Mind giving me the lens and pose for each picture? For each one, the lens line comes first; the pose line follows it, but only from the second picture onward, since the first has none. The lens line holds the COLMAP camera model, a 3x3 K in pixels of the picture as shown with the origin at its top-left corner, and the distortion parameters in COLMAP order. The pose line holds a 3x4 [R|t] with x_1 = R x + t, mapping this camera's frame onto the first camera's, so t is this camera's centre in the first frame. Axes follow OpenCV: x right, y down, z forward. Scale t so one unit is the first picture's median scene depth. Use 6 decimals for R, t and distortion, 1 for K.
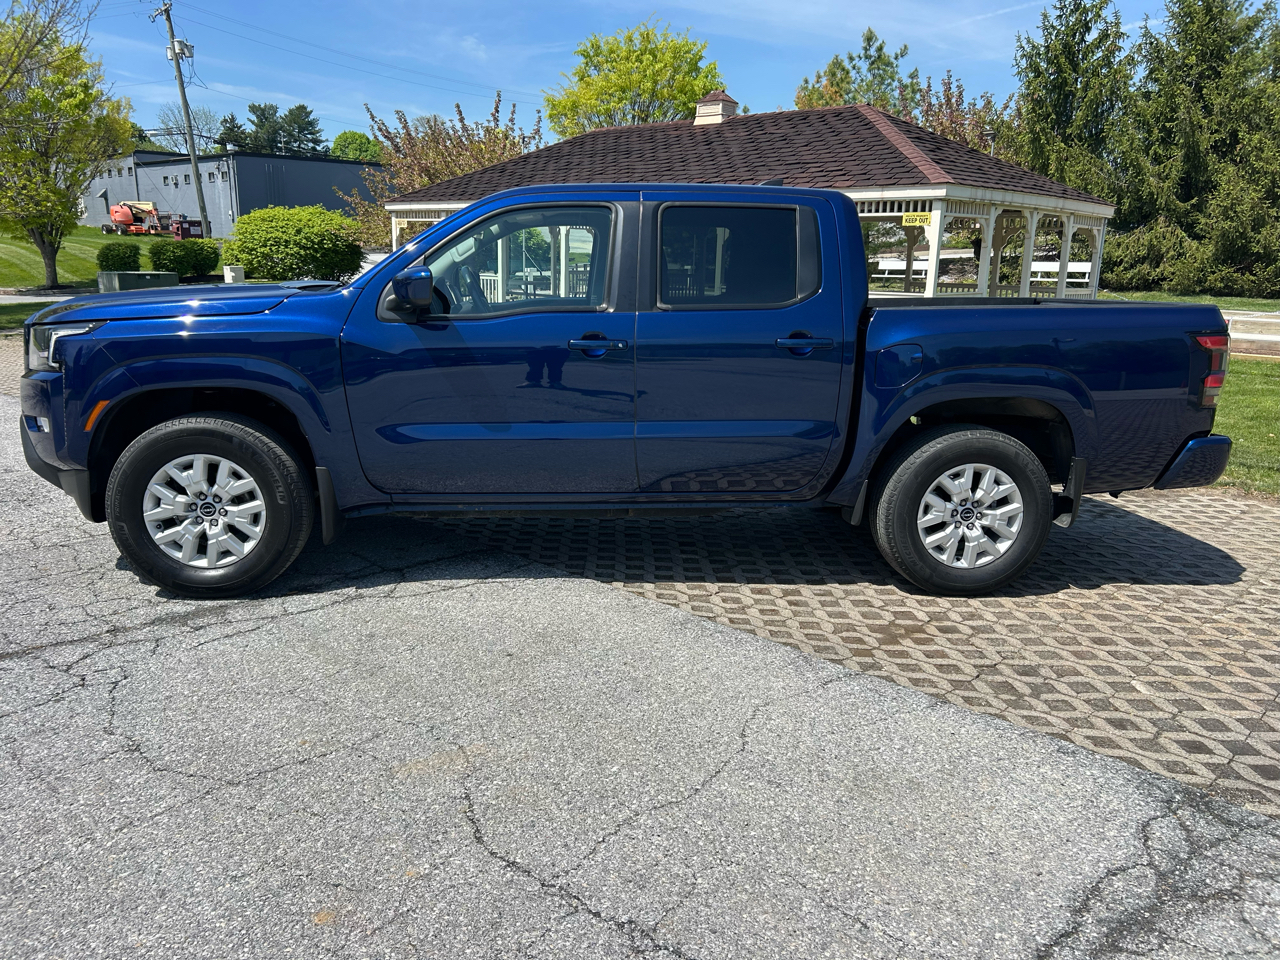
lens RADIAL K [[923.0, 0, 640.0], [0, 923.0, 480.0], [0, 0, 1]] dist [0.038280, -0.040511]
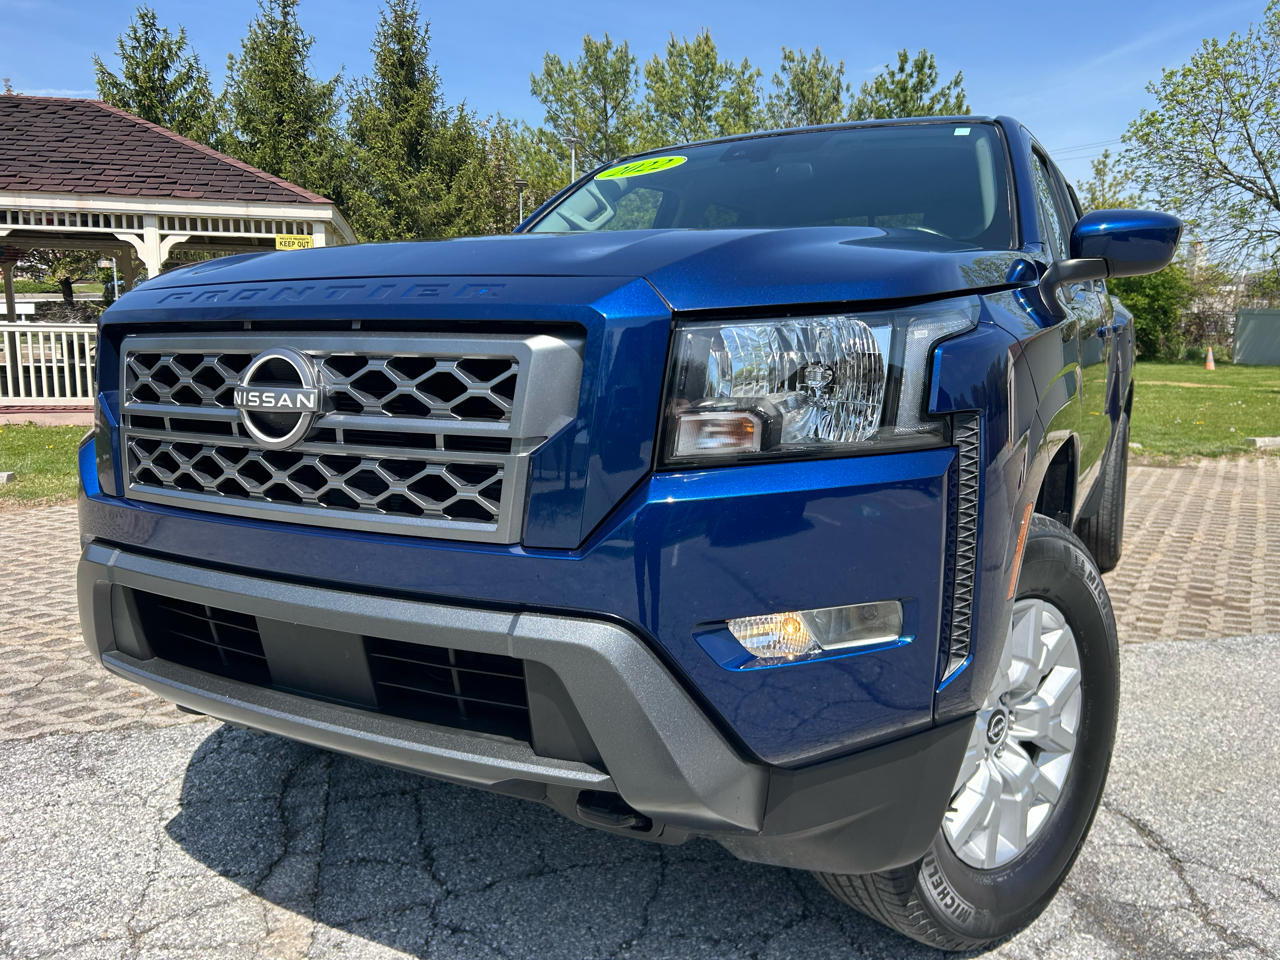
lens RADIAL K [[916.8, 0, 636.3], [0, 916.8, 509.5], [0, 0, 1]] dist [0.032818, -0.033714]
pose [[0.573663, -0.174267, 0.800339, -0.797053], [0.187358, 0.979118, 0.078900, -0.127521], [-0.797376, 0.104688, 0.594334, 0.763605]]
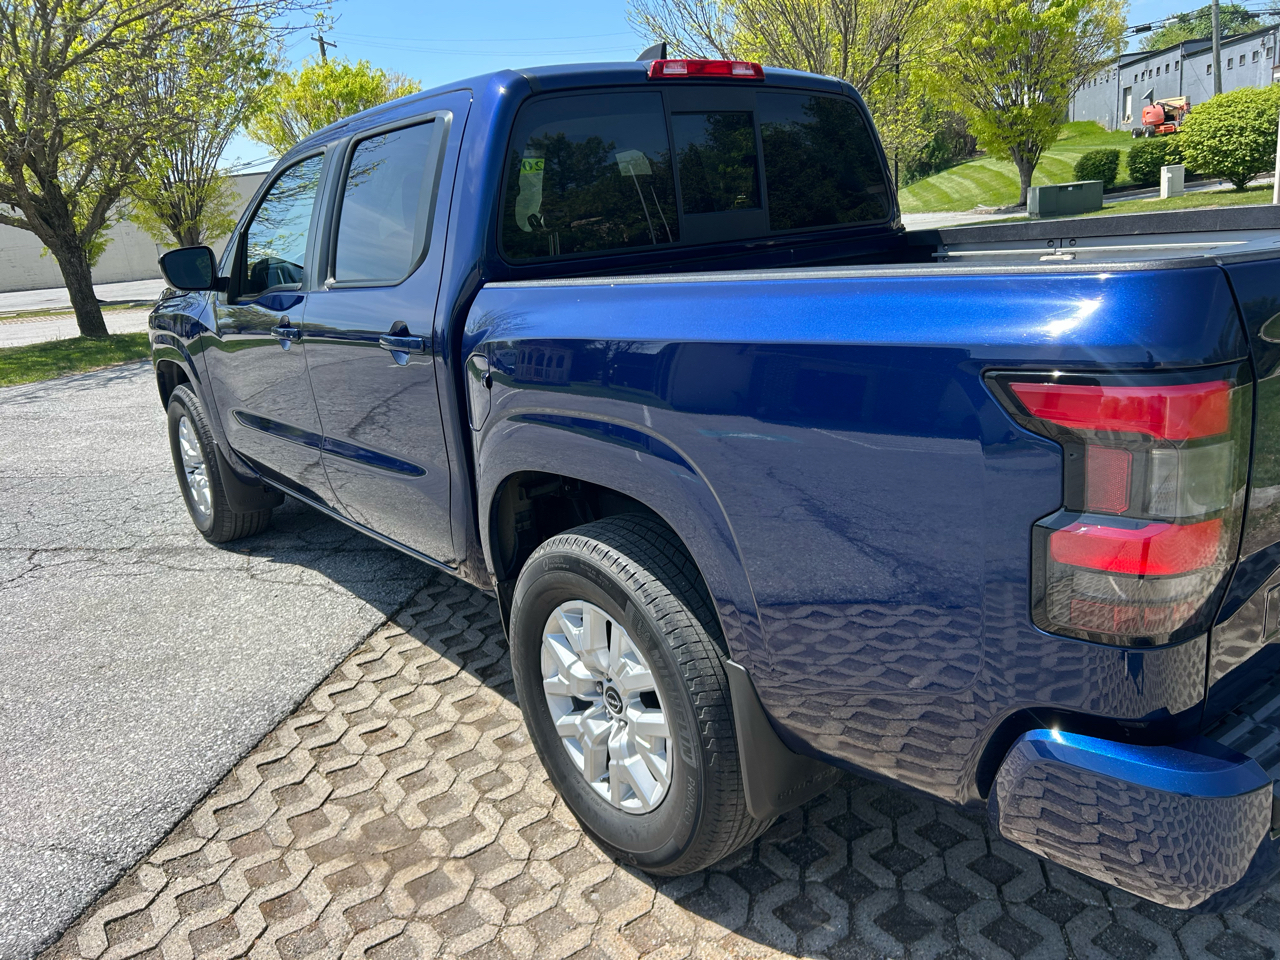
lens RADIAL K [[944.1, 0, 638.9], [0, 944.1, 518.7], [0, 0, 1]] dist [0.005237, -0.030445]
pose [[0.551308, 0.195286, -0.811124, 0.712869], [-0.087829, 0.980402, 0.176345, -0.139580], [0.829666, -0.025980, 0.557655, 0.708271]]
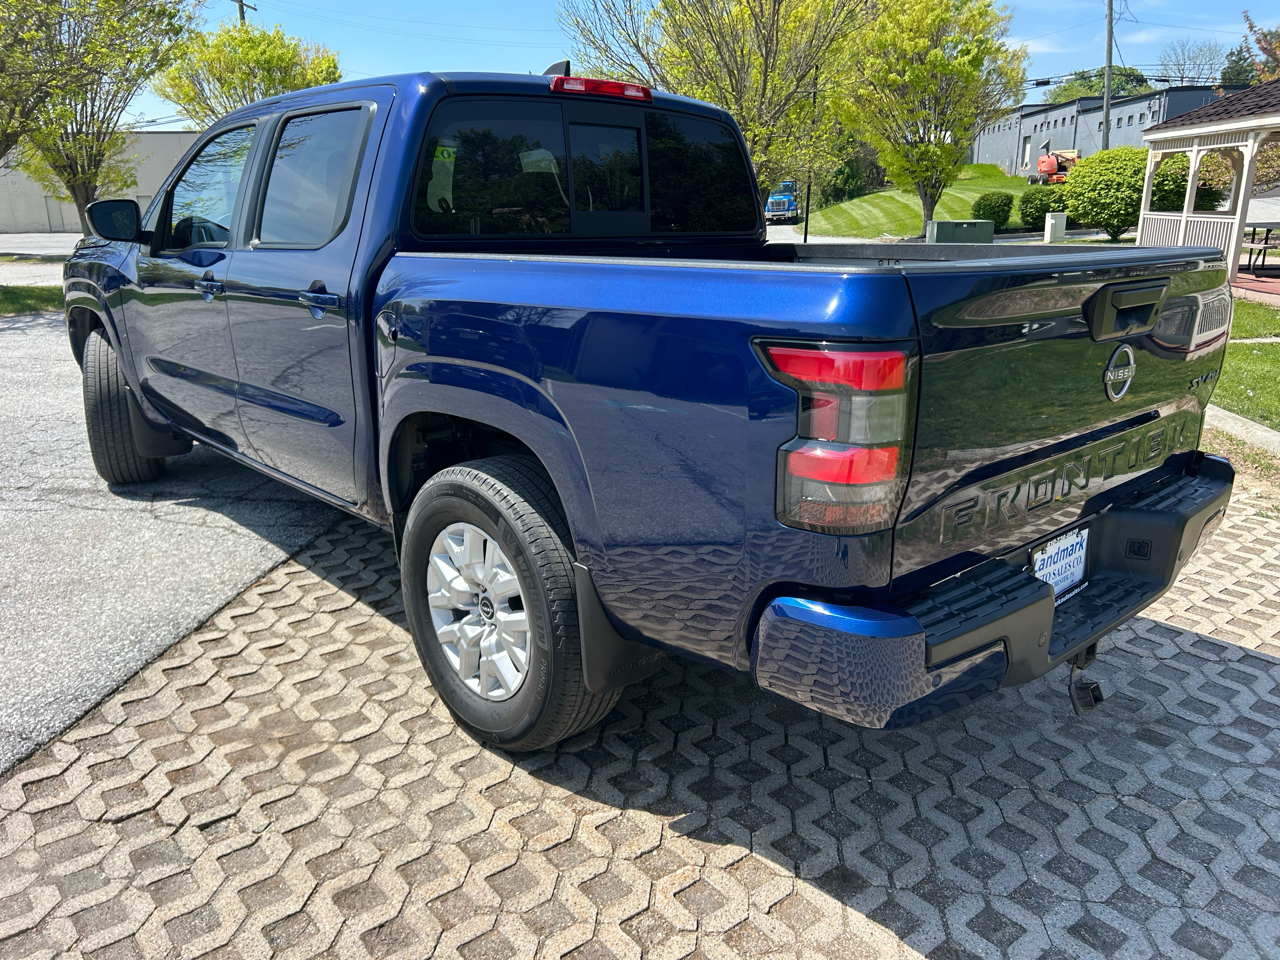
lens RADIAL K [[939.5, 0, 665.1], [0, 939.5, 514.8], [0, 0, 1]] dist [-0.008866, -0.008886]
pose [[0.639391, 0.223977, -0.735536, 0.811834], [-0.161647, 0.974409, 0.156199, -0.125807], [0.751697, 0.019024, 0.659234, 0.666097]]
